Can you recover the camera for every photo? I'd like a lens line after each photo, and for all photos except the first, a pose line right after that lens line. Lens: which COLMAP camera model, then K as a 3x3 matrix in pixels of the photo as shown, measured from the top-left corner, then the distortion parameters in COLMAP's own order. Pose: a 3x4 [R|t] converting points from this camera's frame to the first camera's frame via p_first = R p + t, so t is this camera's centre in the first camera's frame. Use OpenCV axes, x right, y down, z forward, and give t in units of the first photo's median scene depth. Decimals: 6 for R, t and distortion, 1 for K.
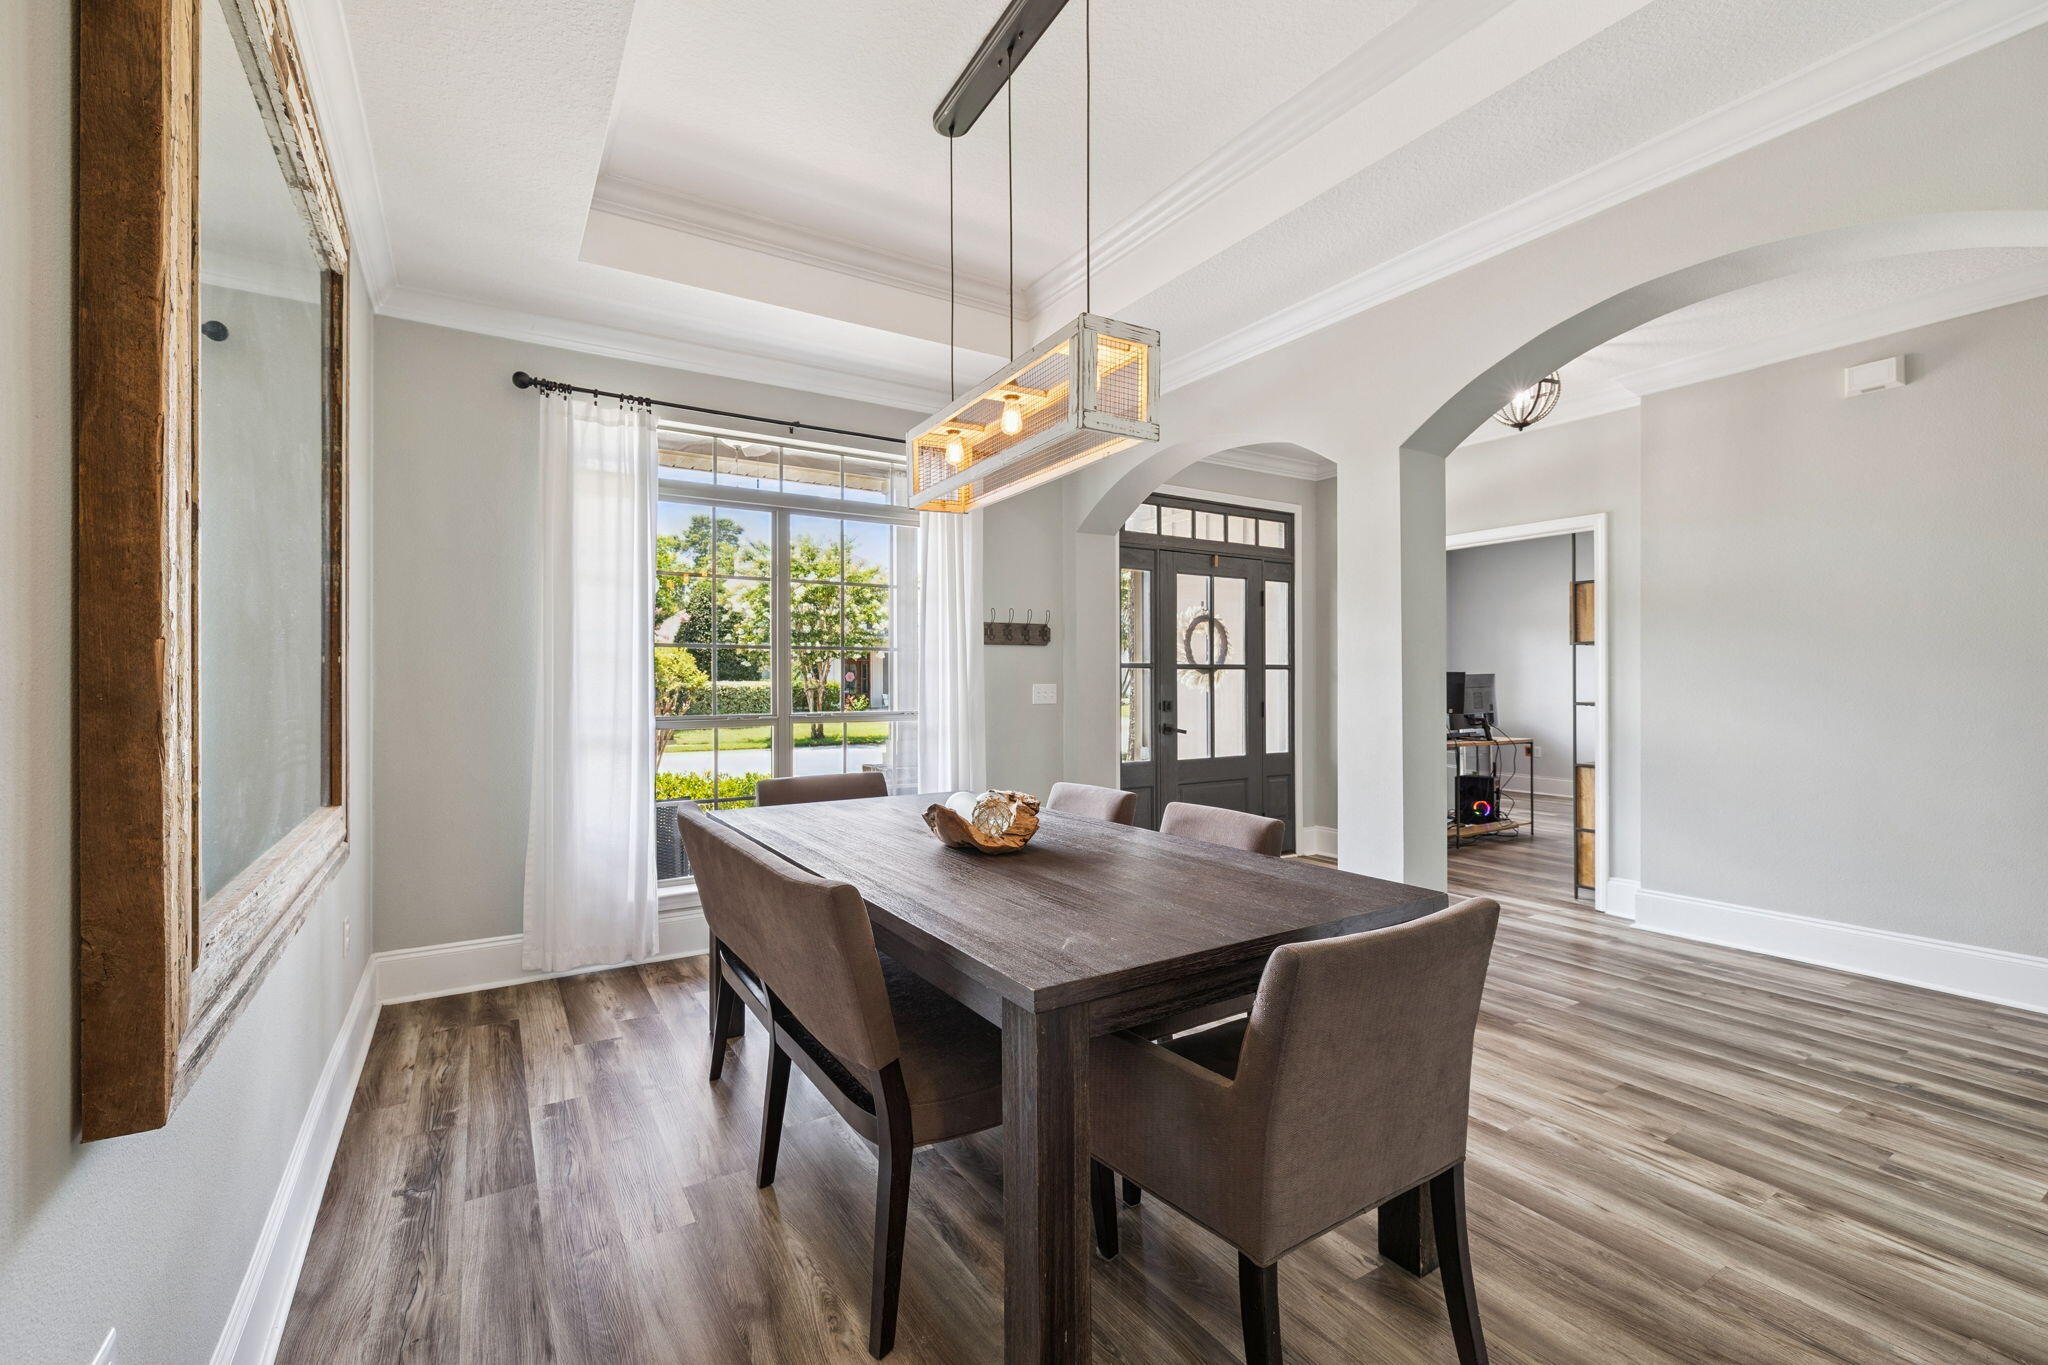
lens RADIAL K [[863.0, 0, 1021.0], [0, 863.0, 683.5], [0, 0, 1]] dist [0.002512, -0.000657]
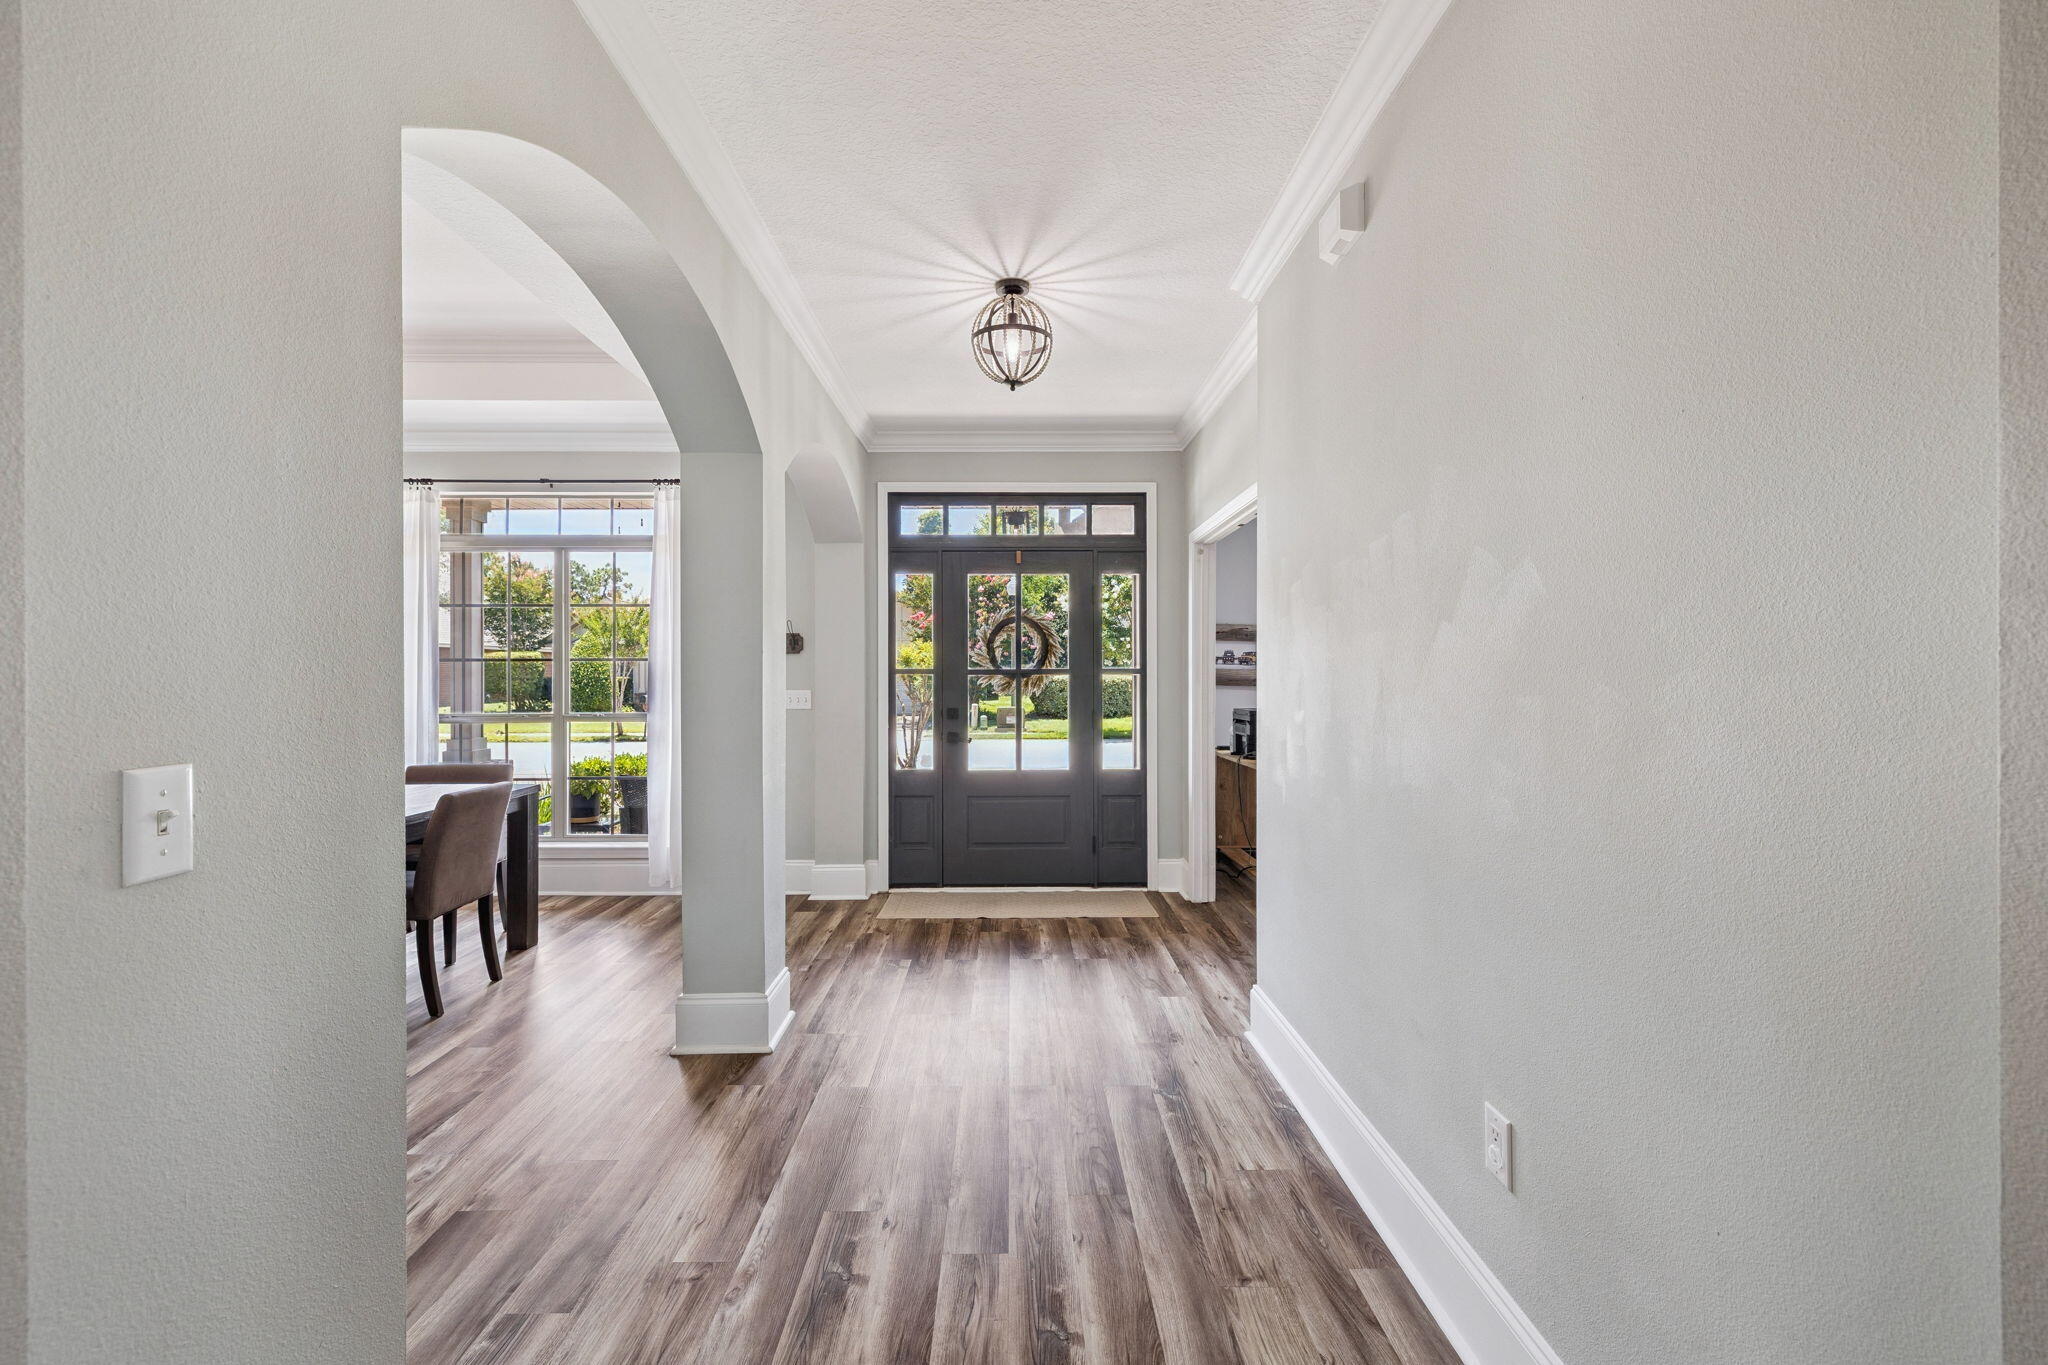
lens RADIAL K [[863.0, 0, 1022.9], [0, 863.0, 674.6], [0, 0, 1]] dist [0.002512, -0.000657]
pose [[0.854733, 0.001389, -0.519066, 0.884528], [-0.002818, 0.999994, -0.001965, -0.018469], [0.519061, 0.003143, 0.854732, 0.269978]]
